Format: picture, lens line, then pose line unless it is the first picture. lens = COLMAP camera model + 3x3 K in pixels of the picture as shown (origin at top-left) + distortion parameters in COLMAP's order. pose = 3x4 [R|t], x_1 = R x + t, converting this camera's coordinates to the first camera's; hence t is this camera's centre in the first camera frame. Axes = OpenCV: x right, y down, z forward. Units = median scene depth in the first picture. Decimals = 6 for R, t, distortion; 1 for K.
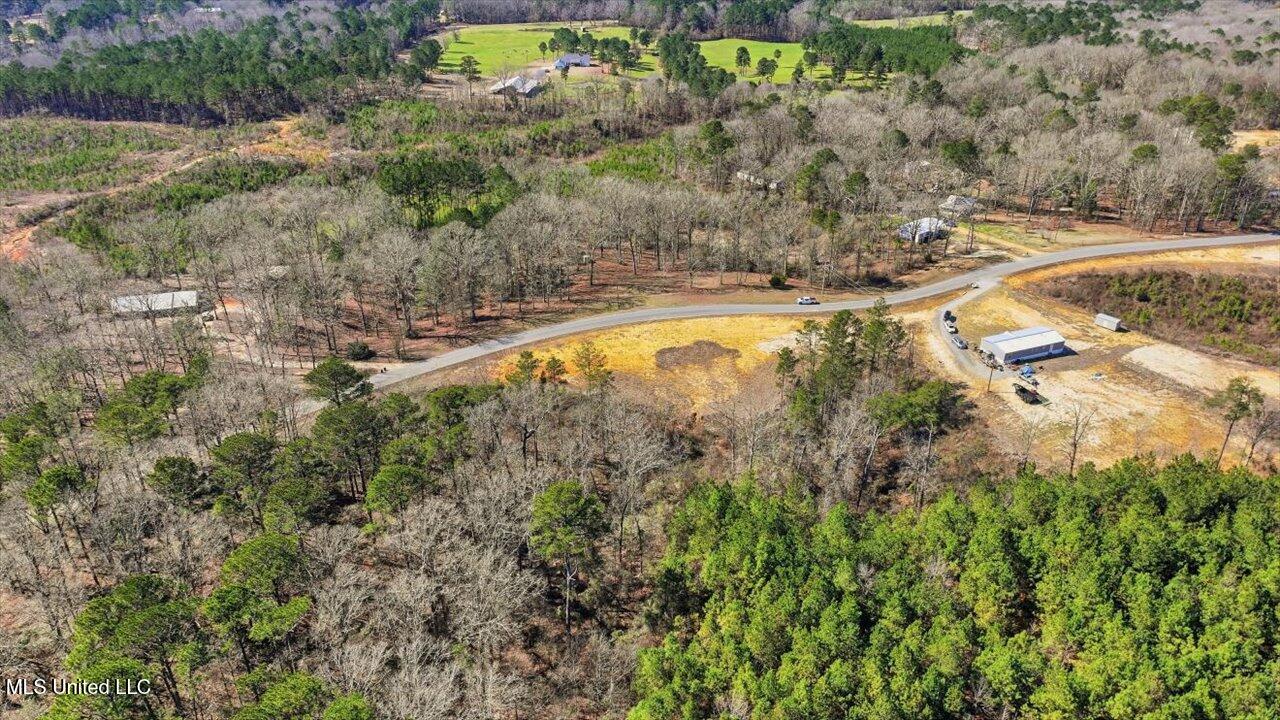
lens RADIAL K [[900.5, 0, 640.3], [0, 900.5, 363.2], [0, 0, 1]] dist [-0.000856, 0.021925]
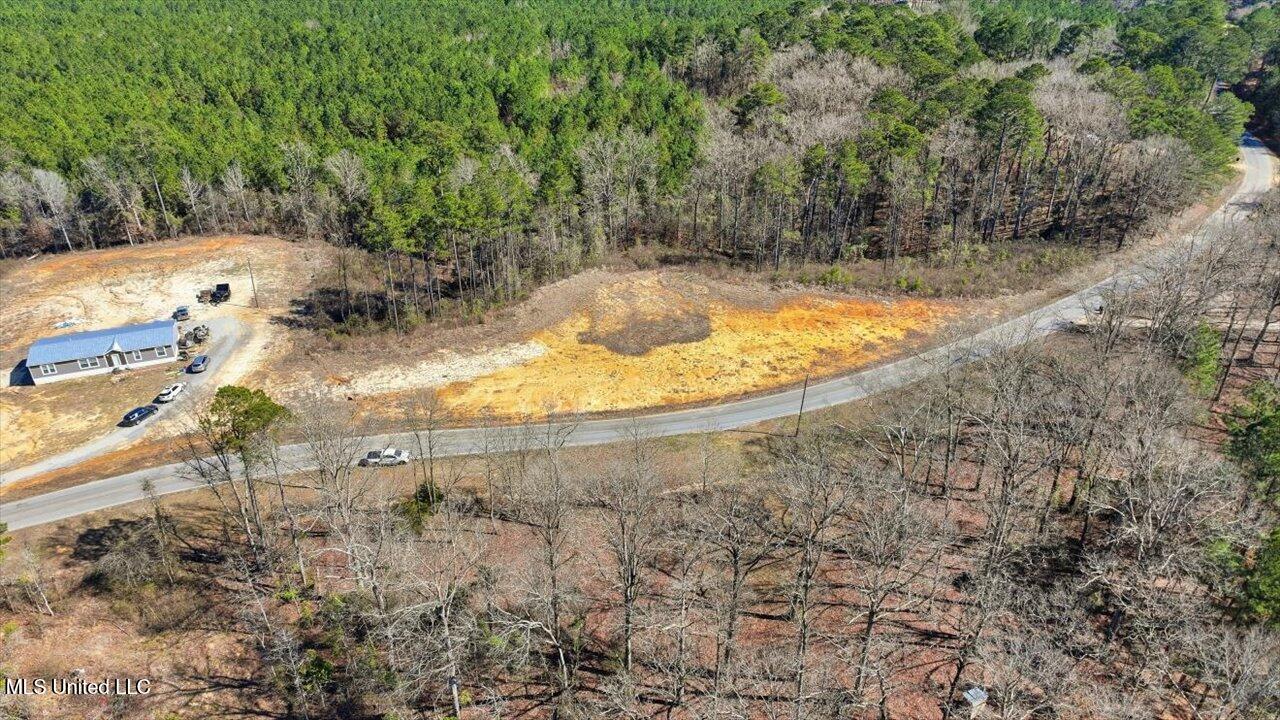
lens RADIAL K [[900.5, 0, 636.7], [0, 900.5, 359.2], [0, 0, 1]] dist [-0.000856, 0.021925]
pose [[-0.999921, -0.007521, 0.010118, 0.051572], [0.004613, 0.528592, 0.848863, -0.442529], [-0.011732, 0.848842, -0.528516, 1.099575]]
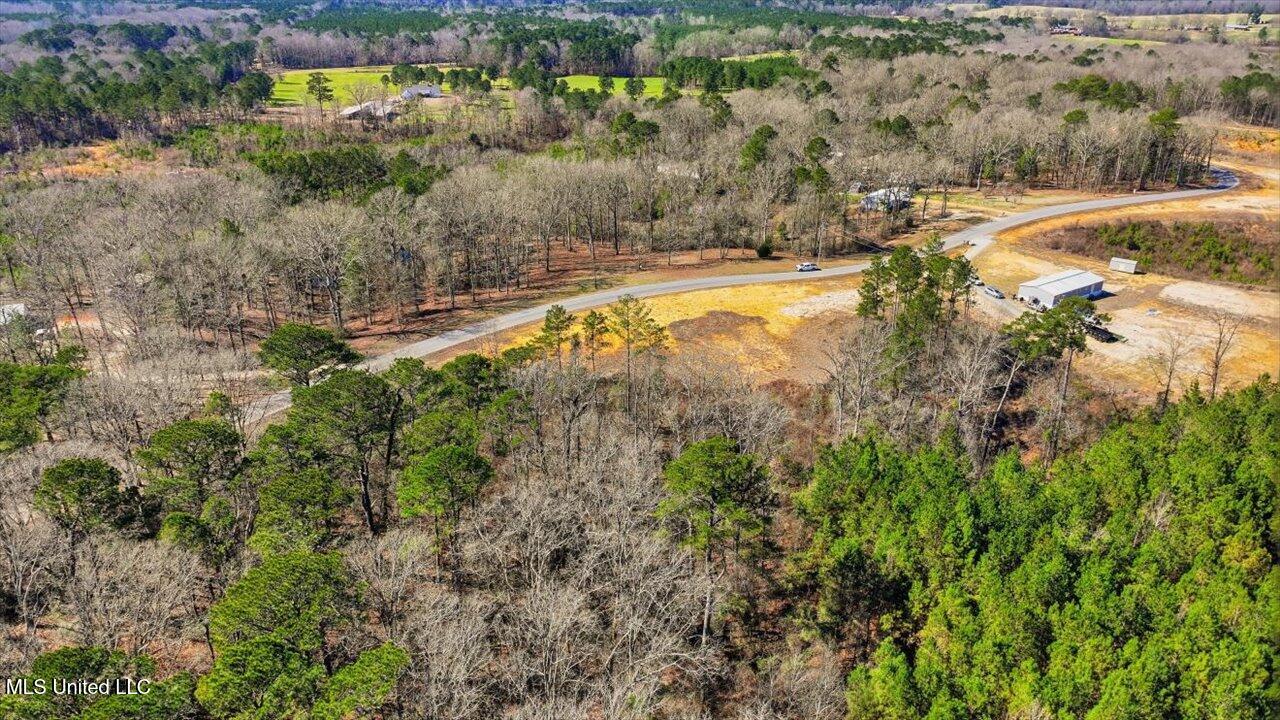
lens RADIAL K [[900.5, 0, 639.0], [0, 900.5, 366.1], [0, 0, 1]] dist [-0.000856, 0.021925]
pose [[0.977462, -0.085397, 0.193070, -0.135503], [0.099687, 0.992858, -0.065537, 0.060118], [-0.186095, 0.083306, 0.978994, 0.175652]]
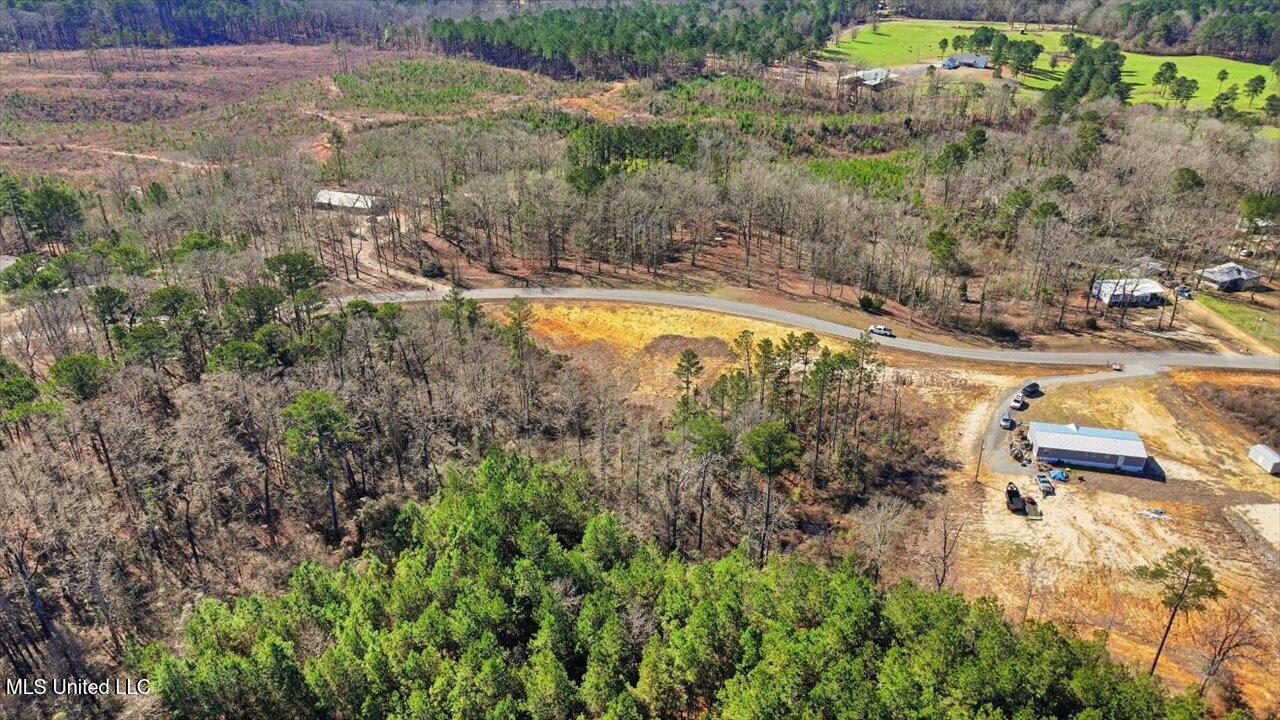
lens RADIAL K [[900.5, 0, 643.8], [0, 900.5, 355.8], [0, 0, 1]] dist [-0.000856, 0.021925]
pose [[0.840477, 0.254123, -0.478560, 0.378789], [-0.256729, 0.964537, 0.061302, -0.037155], [0.477167, 0.071337, 0.875913, 0.128725]]
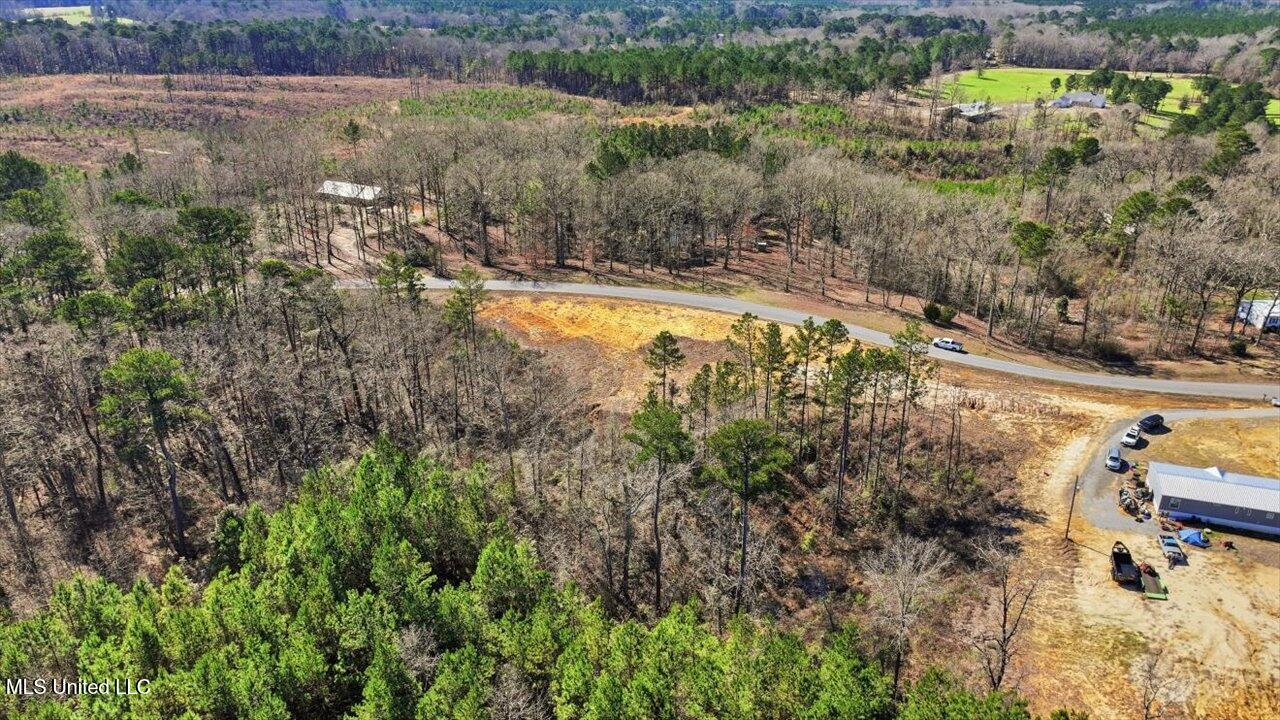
lens RADIAL K [[900.5, 0, 645.9], [0, 900.5, 356.1], [0, 0, 1]] dist [-0.000856, 0.021925]
pose [[0.770984, 0.256587, -0.582877, 0.370095], [-0.303771, 0.952584, 0.017530, -0.004464], [0.559738, 0.163546, 0.812371, 0.308785]]
